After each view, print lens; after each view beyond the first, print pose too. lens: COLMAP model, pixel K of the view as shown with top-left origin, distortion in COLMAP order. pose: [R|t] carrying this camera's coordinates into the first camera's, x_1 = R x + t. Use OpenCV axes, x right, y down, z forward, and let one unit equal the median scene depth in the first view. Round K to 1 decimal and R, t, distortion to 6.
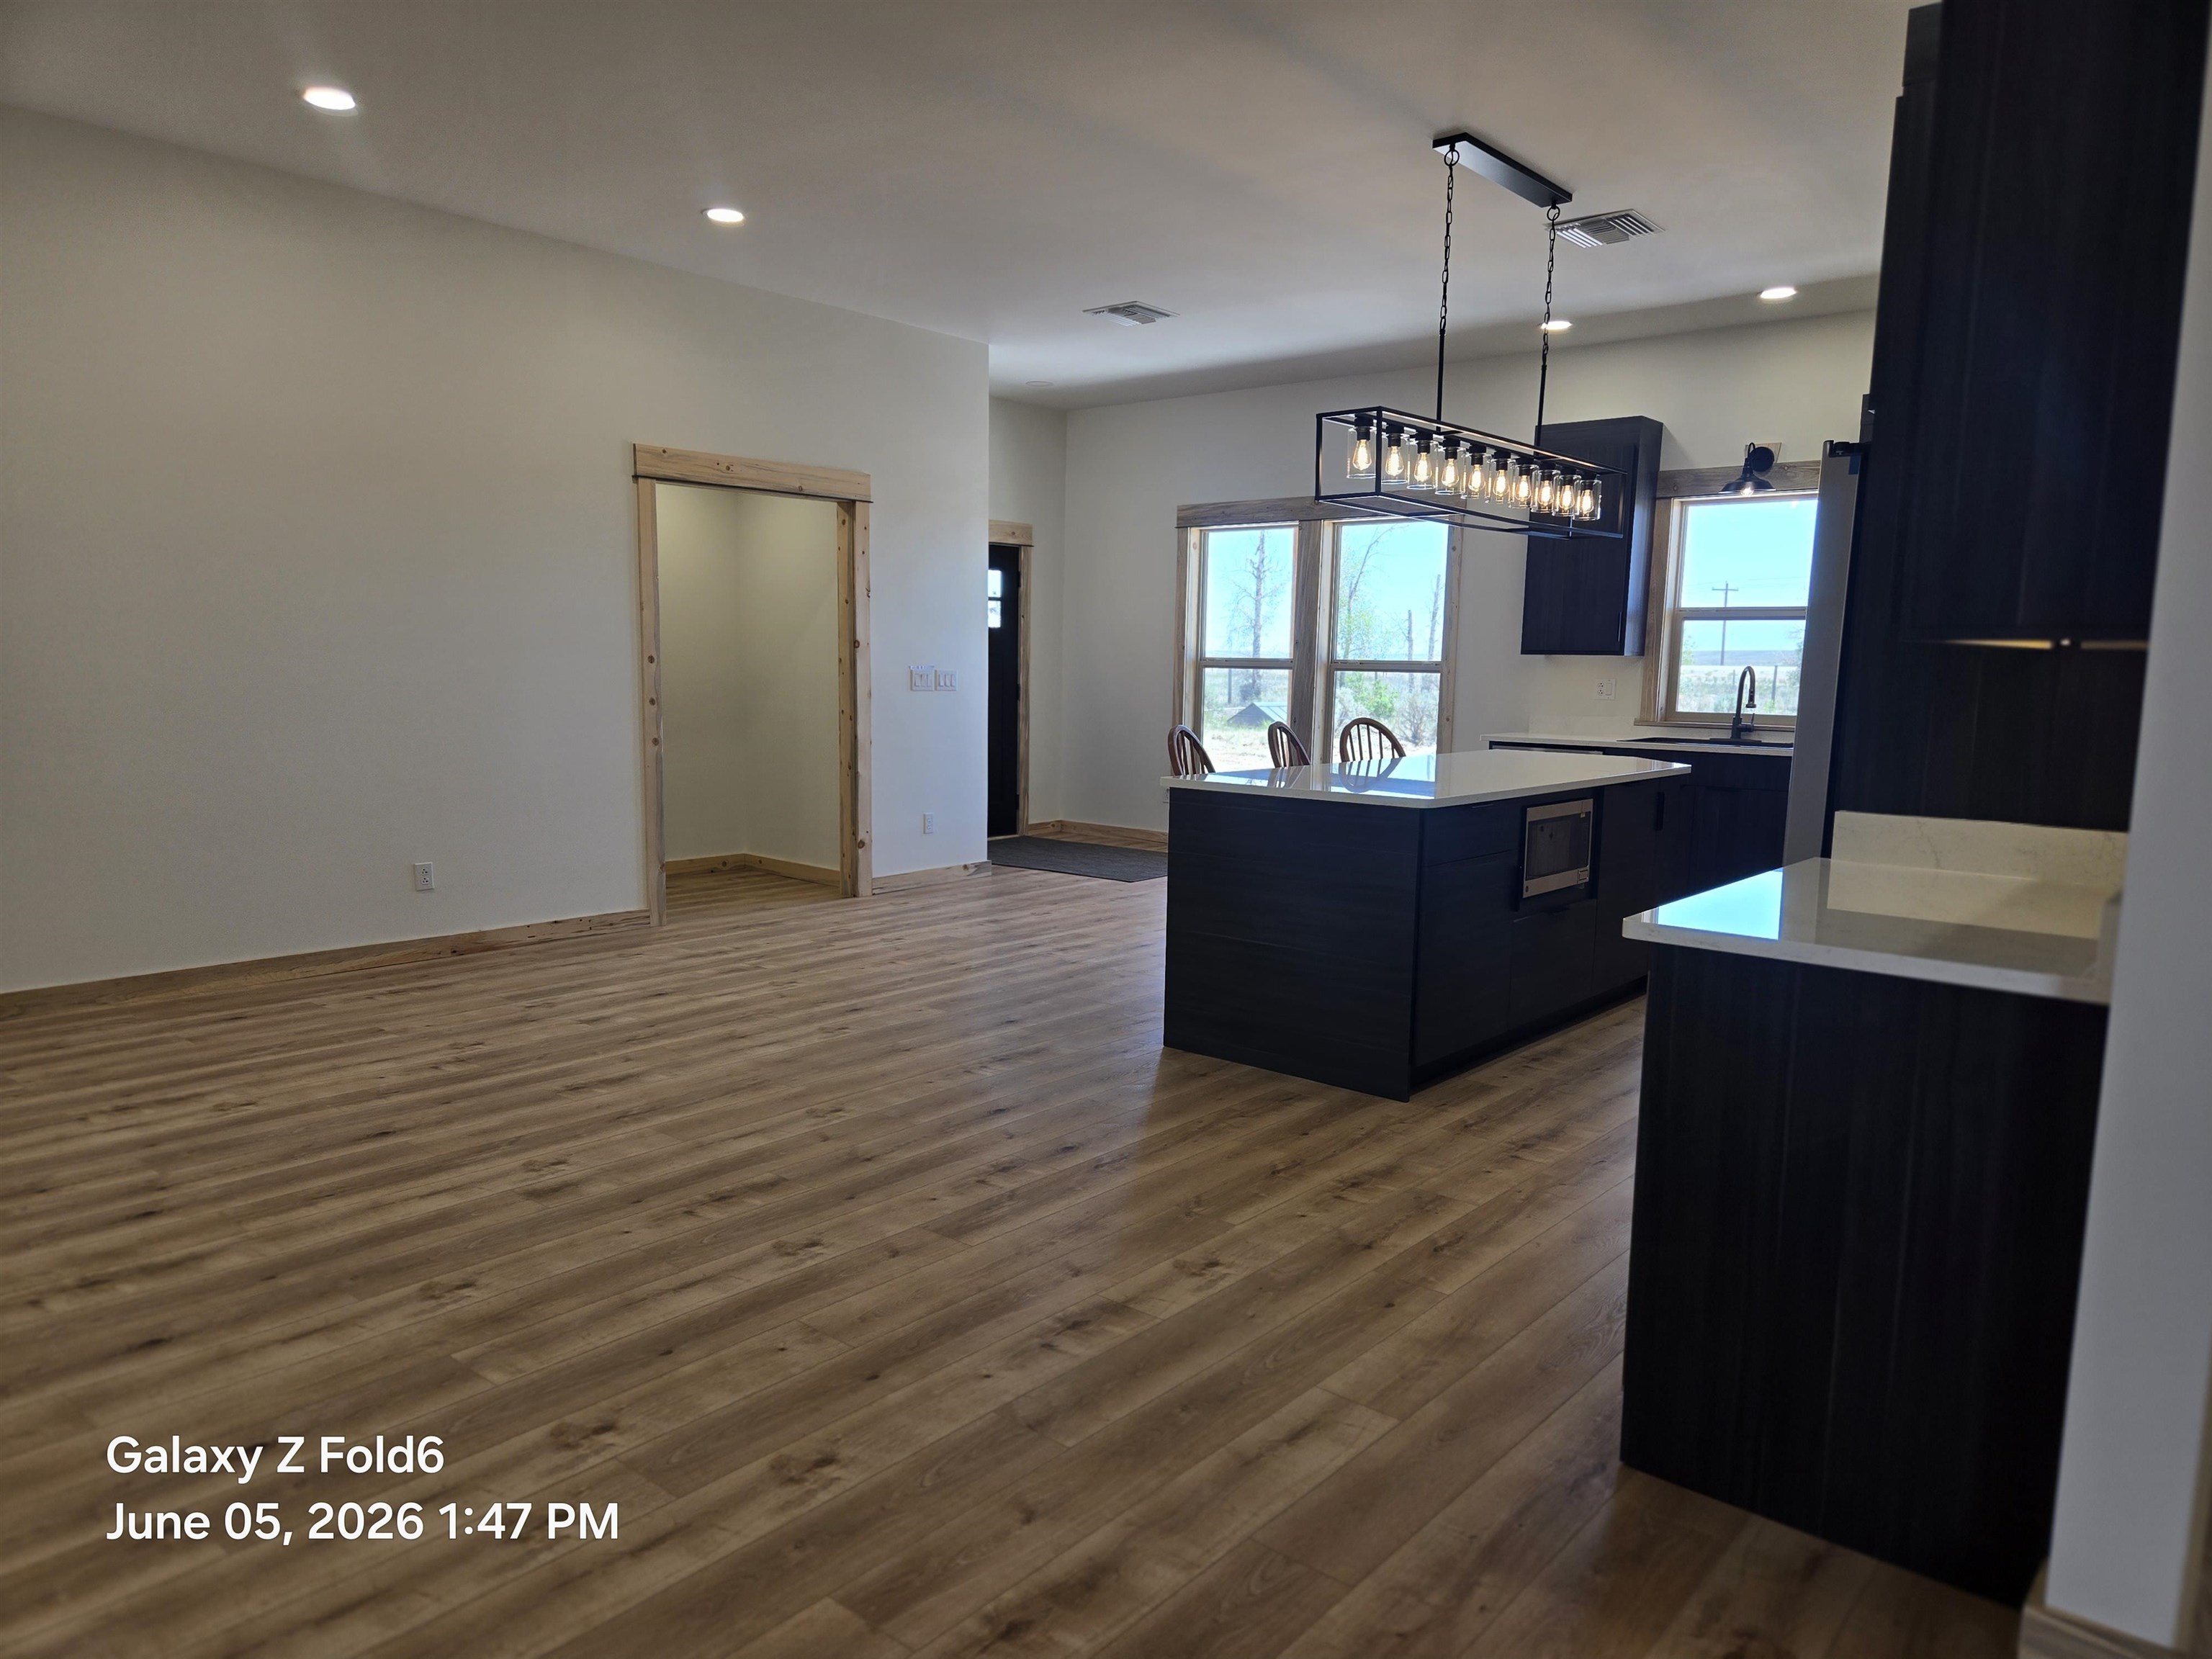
lens RADIAL K [[1512.5, 0, 1112.8], [0, 1512.5, 824.2], [0, 0, 1]] dist [0.003916, -0.001767]
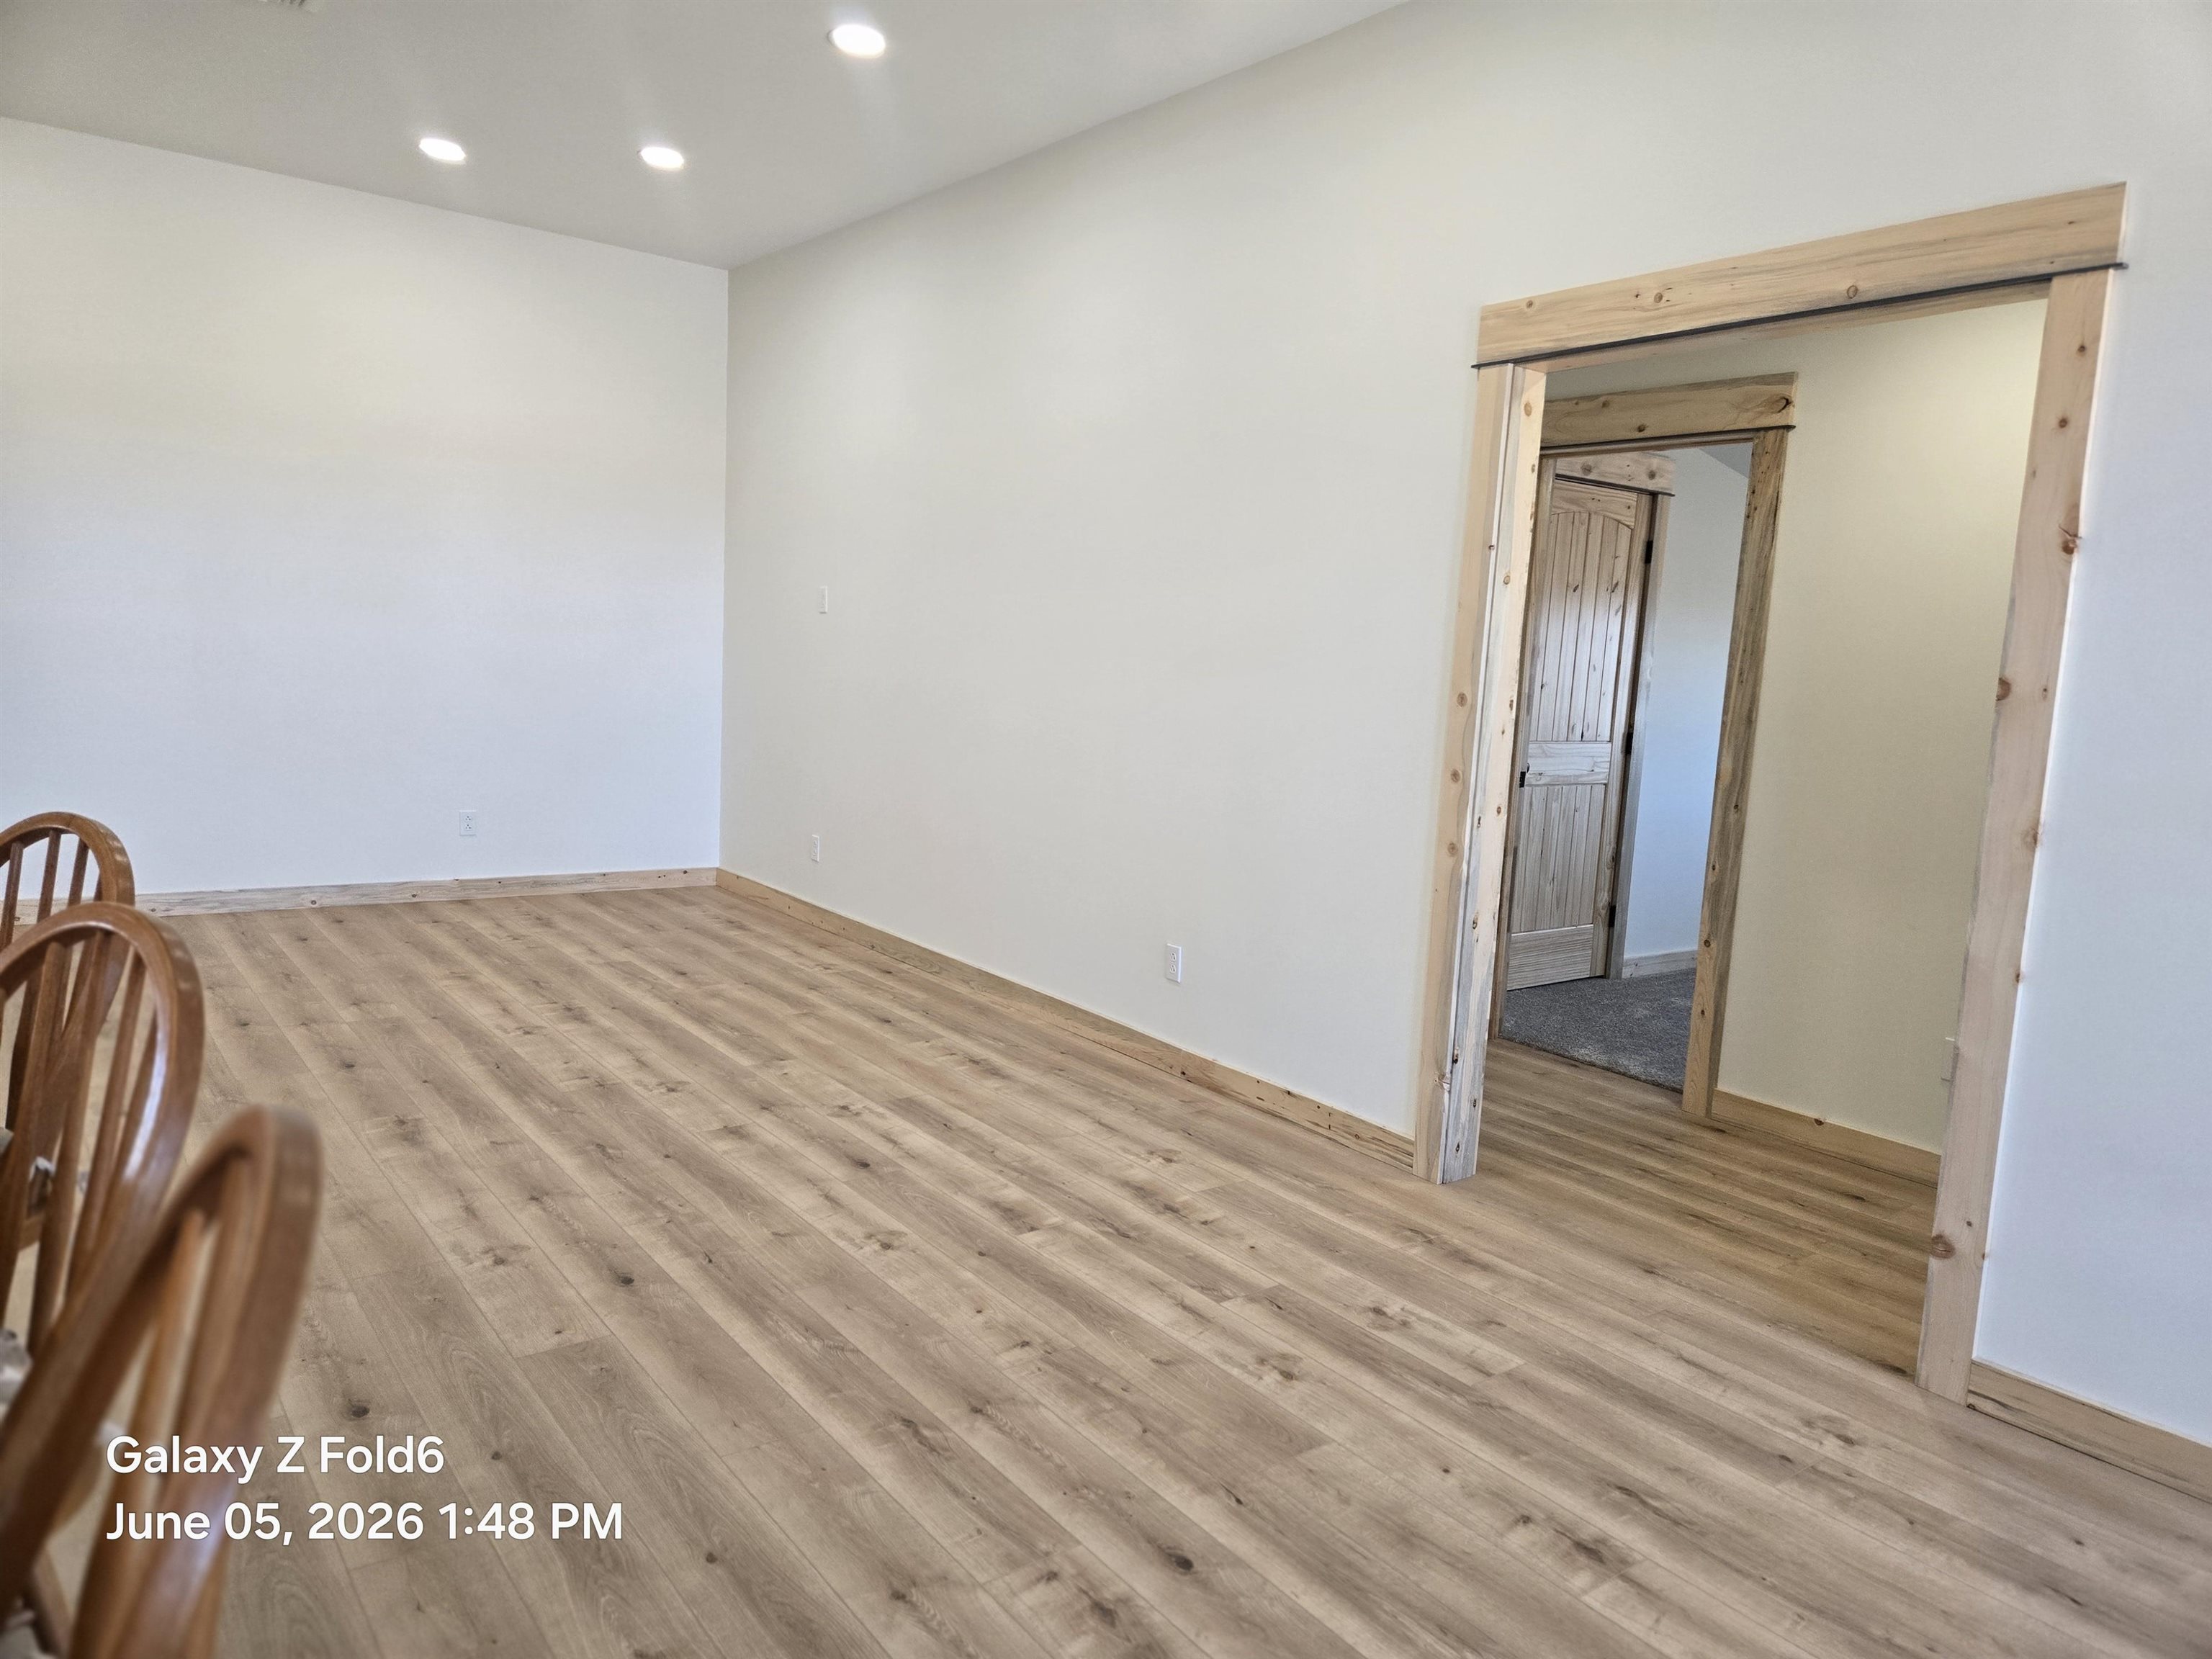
lens RADIAL K [[1458.2, 0, 1117.2], [0, 1458.2, 815.8], [0, 0, 1]] dist [0.071167, -0.062992]
pose [[-0.222553, 0.081516, -0.971507, 0.340080], [-0.165133, 0.978948, 0.119969, -0.156403], [0.960834, 0.187127, -0.204407, 1.403443]]
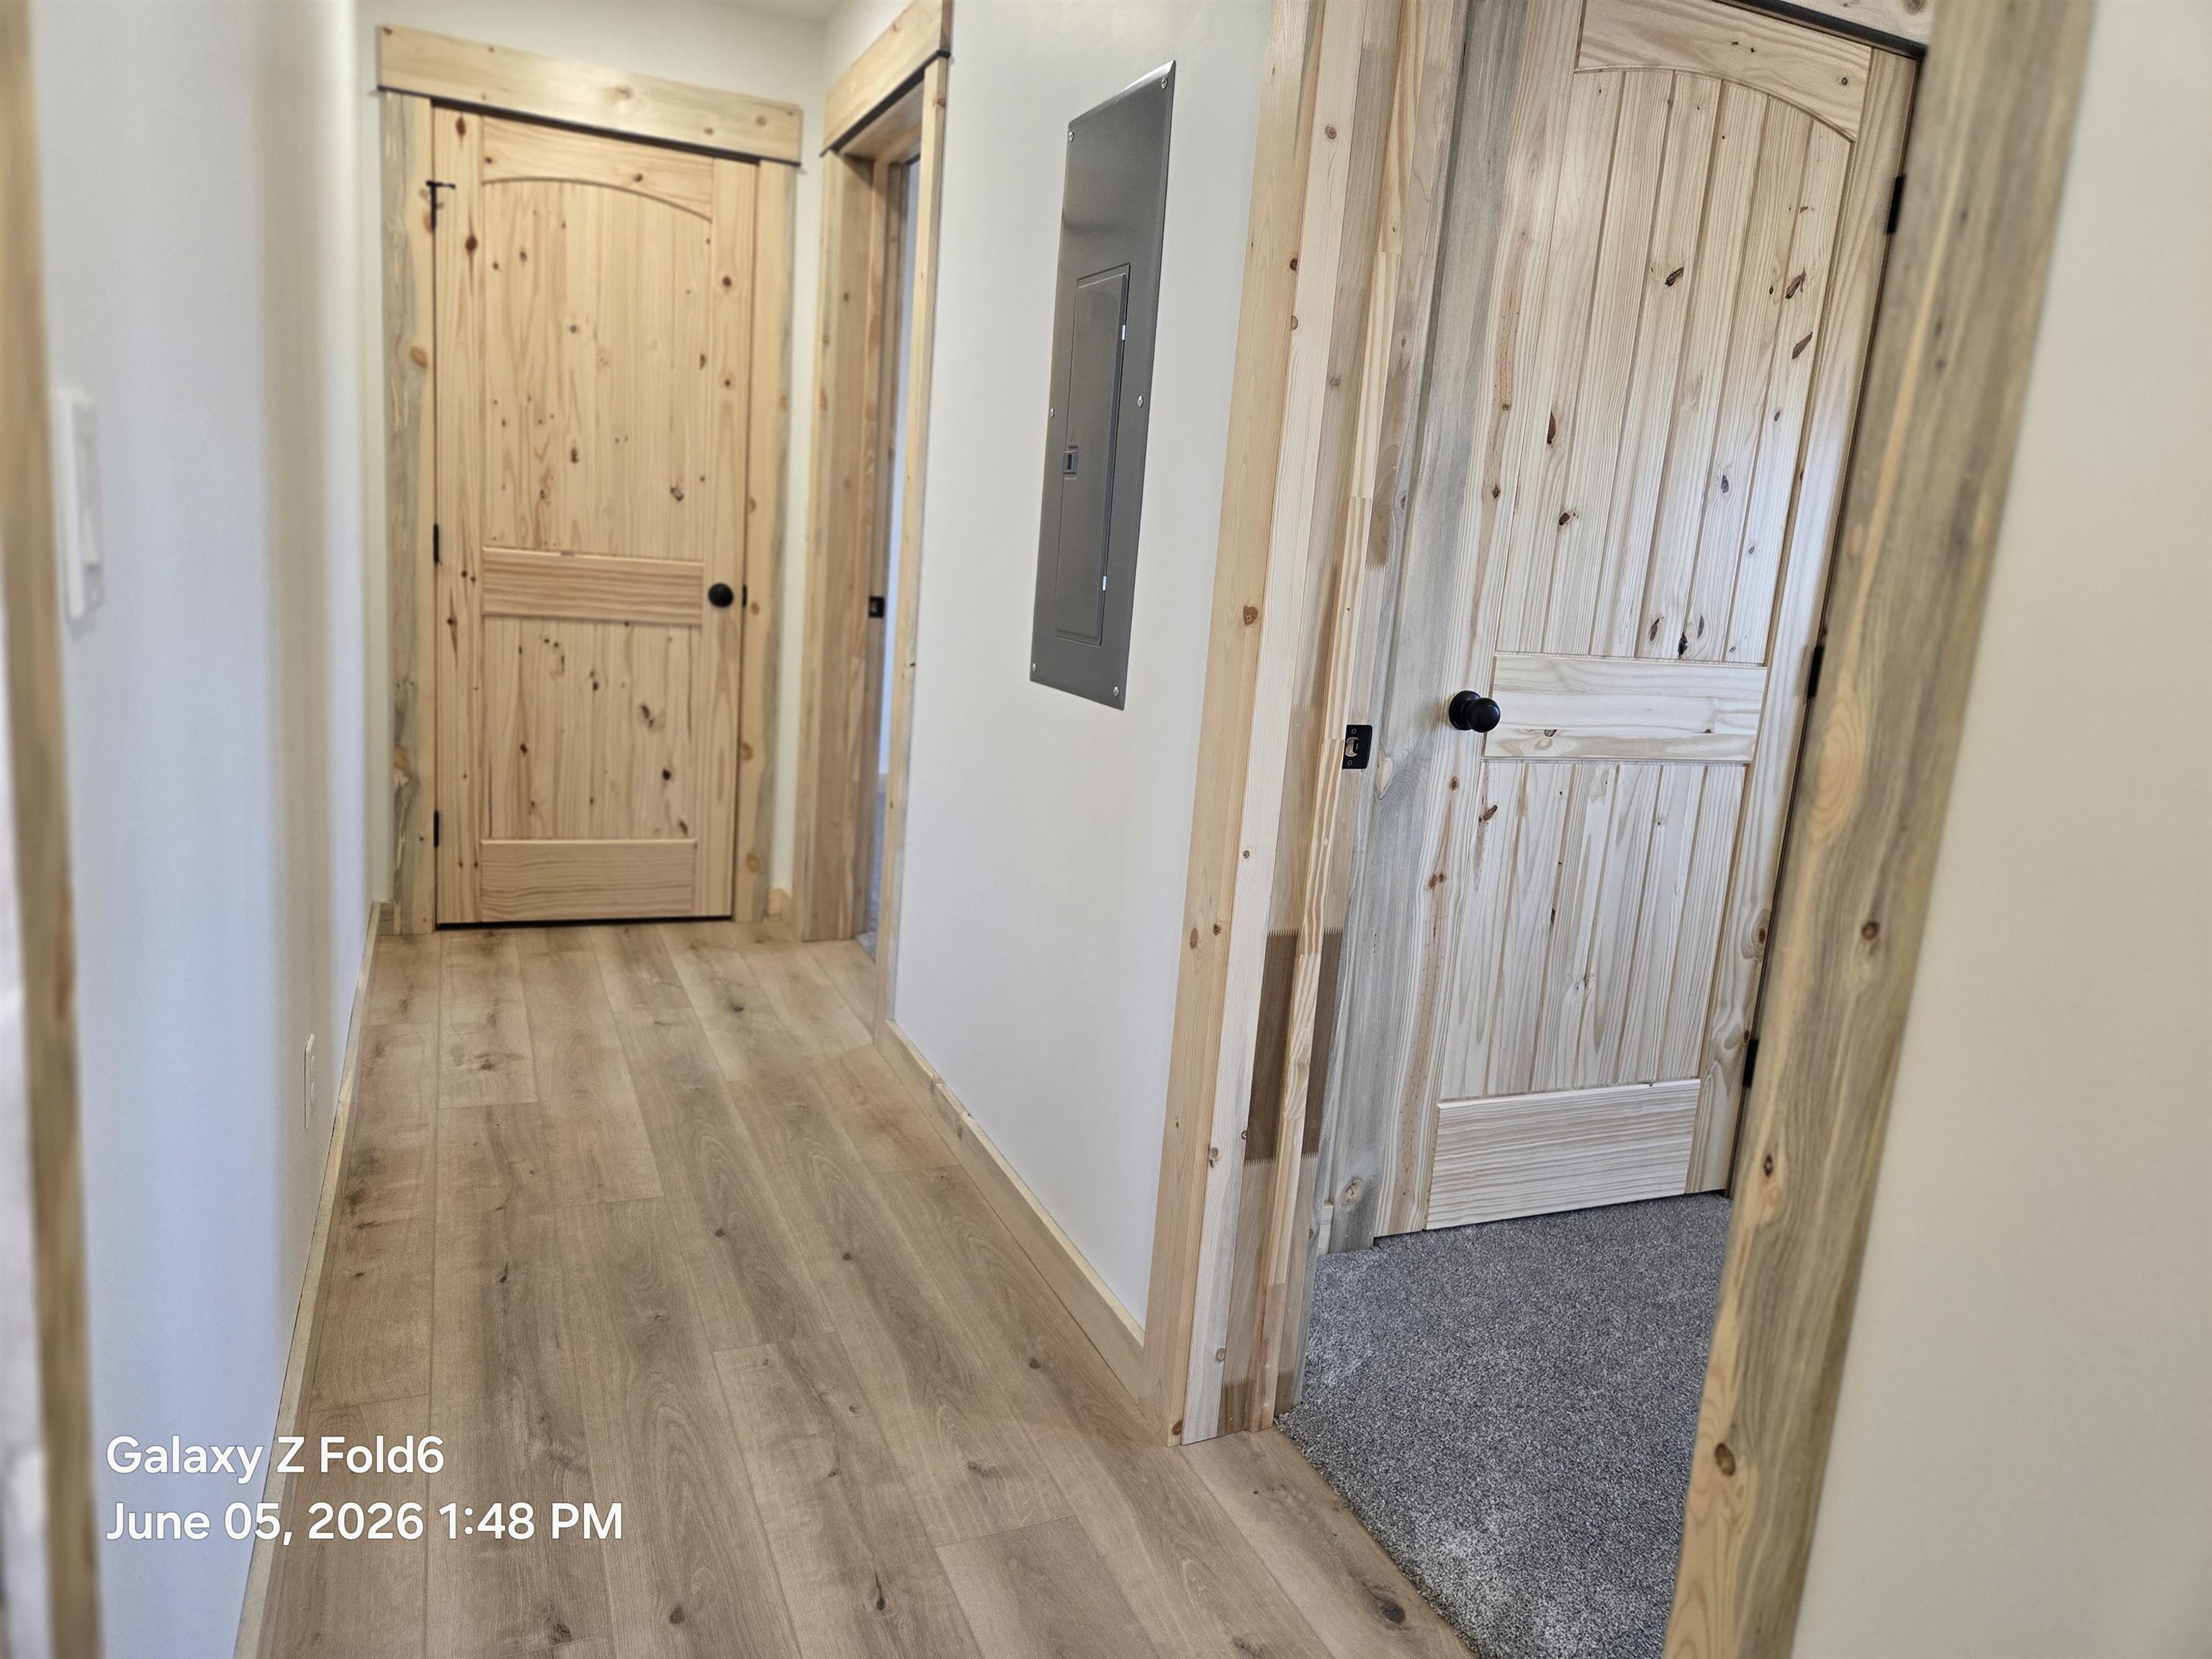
lens RADIAL K [[1457.8, 0, 1091.1], [0, 1457.8, 818.0], [0, 0, 1]] dist [0.061891, -0.058177]
pose [[-0.454911, 0.111208, -0.883566, -0.388678], [-0.181728, 0.959701, 0.214355, -0.154580], [0.871797, 0.258081, -0.416369, 1.564637]]
